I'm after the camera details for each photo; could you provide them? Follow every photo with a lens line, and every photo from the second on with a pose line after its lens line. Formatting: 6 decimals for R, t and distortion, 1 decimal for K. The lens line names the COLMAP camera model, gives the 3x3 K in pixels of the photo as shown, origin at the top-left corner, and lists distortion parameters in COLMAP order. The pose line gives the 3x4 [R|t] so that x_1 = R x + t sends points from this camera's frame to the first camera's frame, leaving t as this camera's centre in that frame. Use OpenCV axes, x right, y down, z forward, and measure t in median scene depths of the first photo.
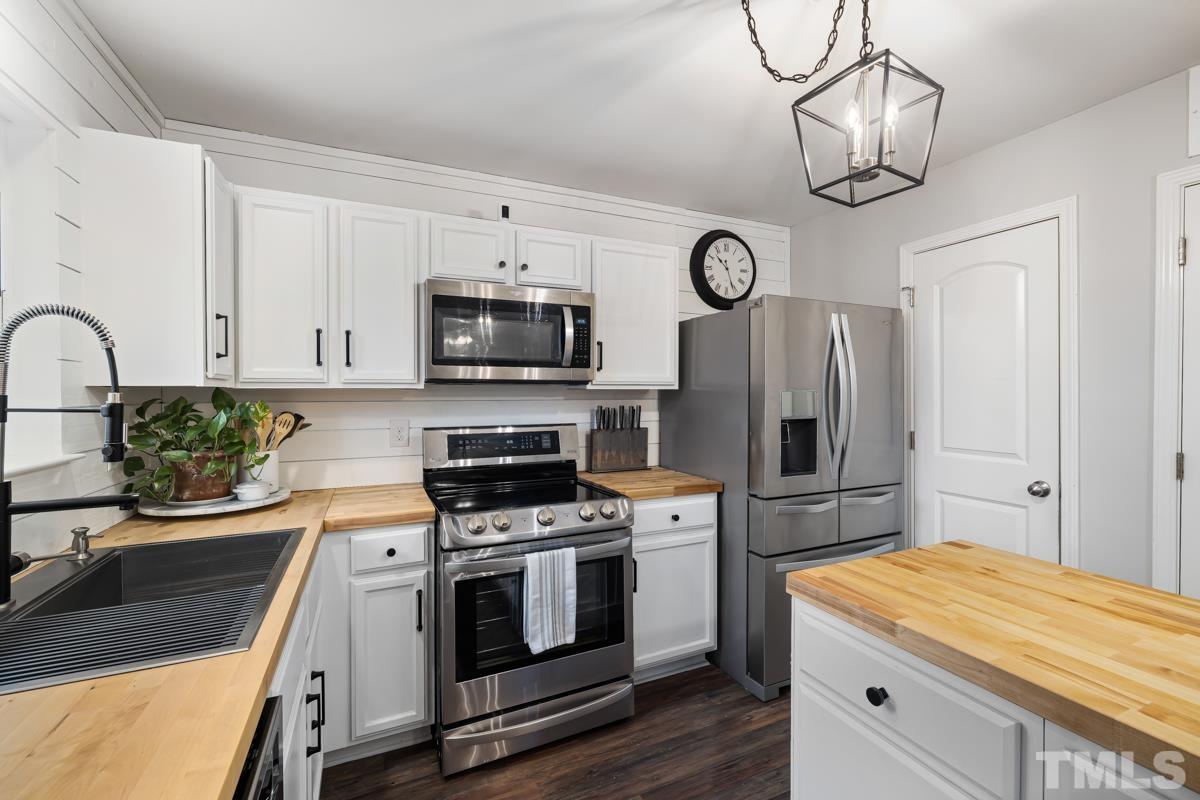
lens RADIAL K [[513.1, 0, 600.0], [0, 513.1, 400.0], [0, 0, 1]] dist [0.001286, -0.000019]
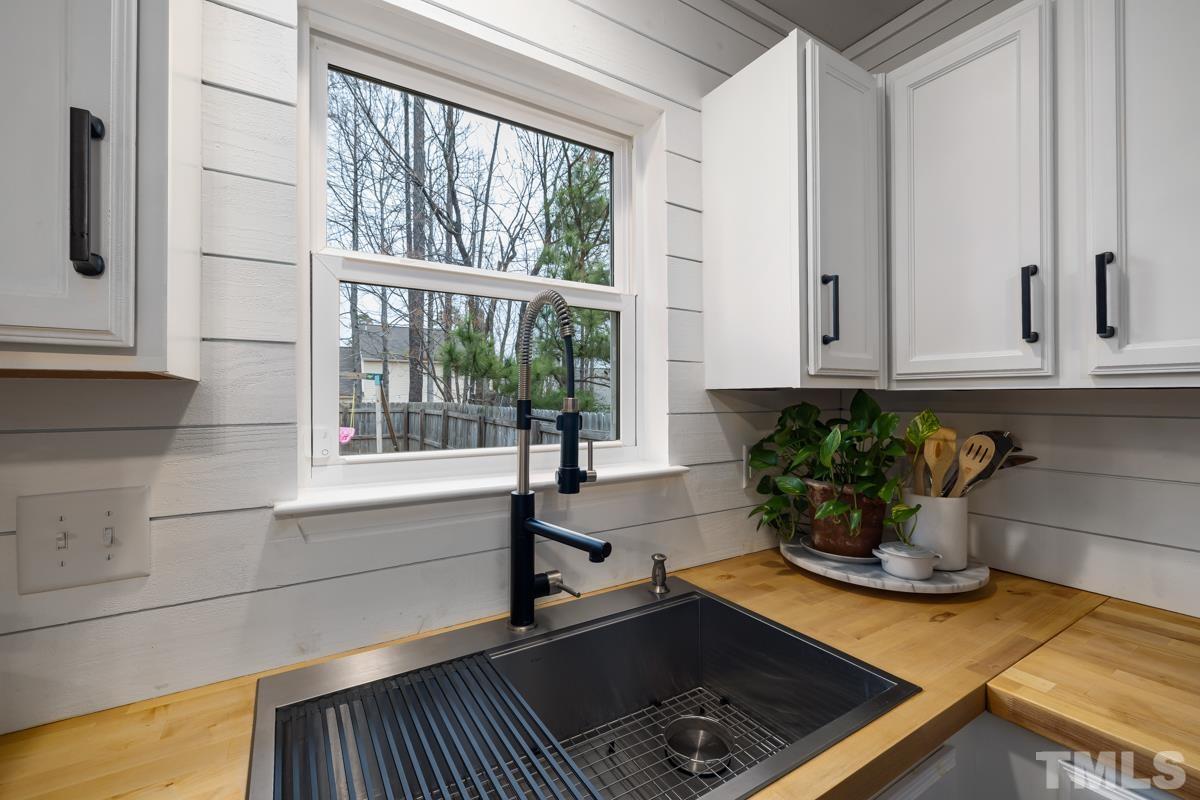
lens RADIAL K [[497.6, 0, 600.4], [0, 497.6, 394.0], [0, 0, 1]] dist [-0.000271, -0.000124]
pose [[0.139653, -0.005038, -0.990188, -0.151481], [-0.014085, 0.999876, -0.007074, -0.009097], [0.990100, 0.014935, 0.139565, 0.583203]]
